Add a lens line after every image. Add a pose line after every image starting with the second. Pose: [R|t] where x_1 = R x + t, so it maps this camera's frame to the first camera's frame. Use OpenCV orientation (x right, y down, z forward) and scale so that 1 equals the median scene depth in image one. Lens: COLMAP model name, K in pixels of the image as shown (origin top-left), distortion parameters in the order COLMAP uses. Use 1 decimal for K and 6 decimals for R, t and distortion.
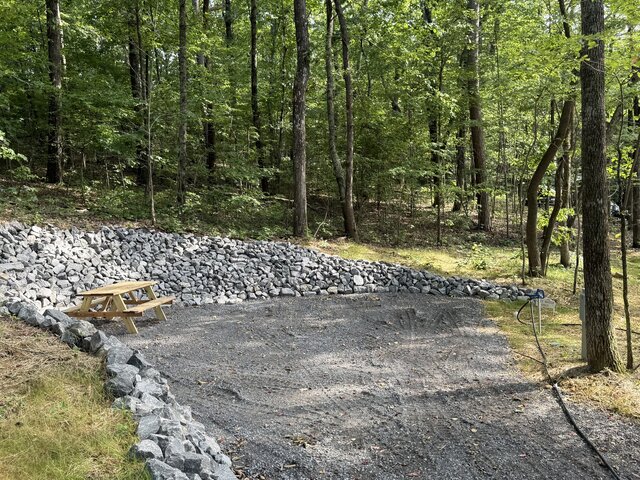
lens RADIAL K [[620.2, 0, 322.7], [0, 620.2, 239.6], [0, 0, 1]] dist [0.086698, 0.000000]
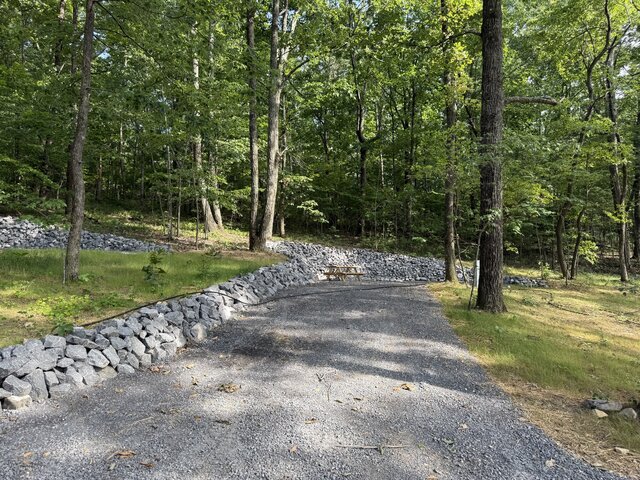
lens RADIAL K [[454.8, 0, 316.3], [0, 454.8, 244.2], [0, 0, 1]] dist [0.087582, -0.010833]
pose [[0.797361, -0.005586, -0.603477, 0.596423], [-0.060617, 0.994159, -0.089295, 0.127225], [0.600451, 0.107781, 0.792365, -0.487012]]
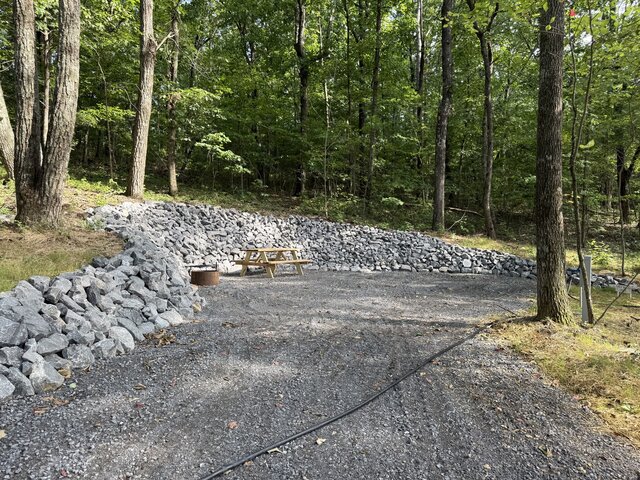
lens RADIAL K [[454.8, 0, 322.4], [0, 454.8, 239.6], [0, 0, 1]] dist [0.087582, -0.010833]
pose [[0.879169, 0.038585, -0.474945, 0.237789], [-0.055869, 0.998188, -0.022325, 0.055959], [0.473223, 0.046162, 0.879732, 0.074606]]
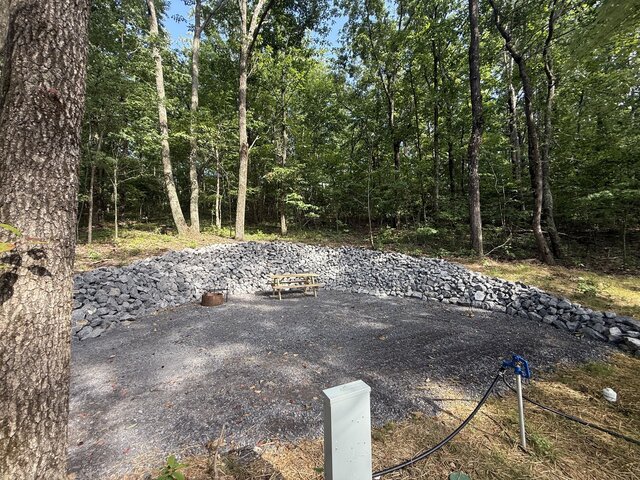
lens RADIAL K [[256.5, 0, 320.9], [0, 256.5, 238.9], [0, 0, 1]] dist [0.002181, 0.000177]
pose [[0.483366, -0.023650, -0.875099, 0.326316], [-0.045616, 0.997597, -0.052157, 0.001589], [0.874229, 0.065129, 0.481126, 0.538590]]
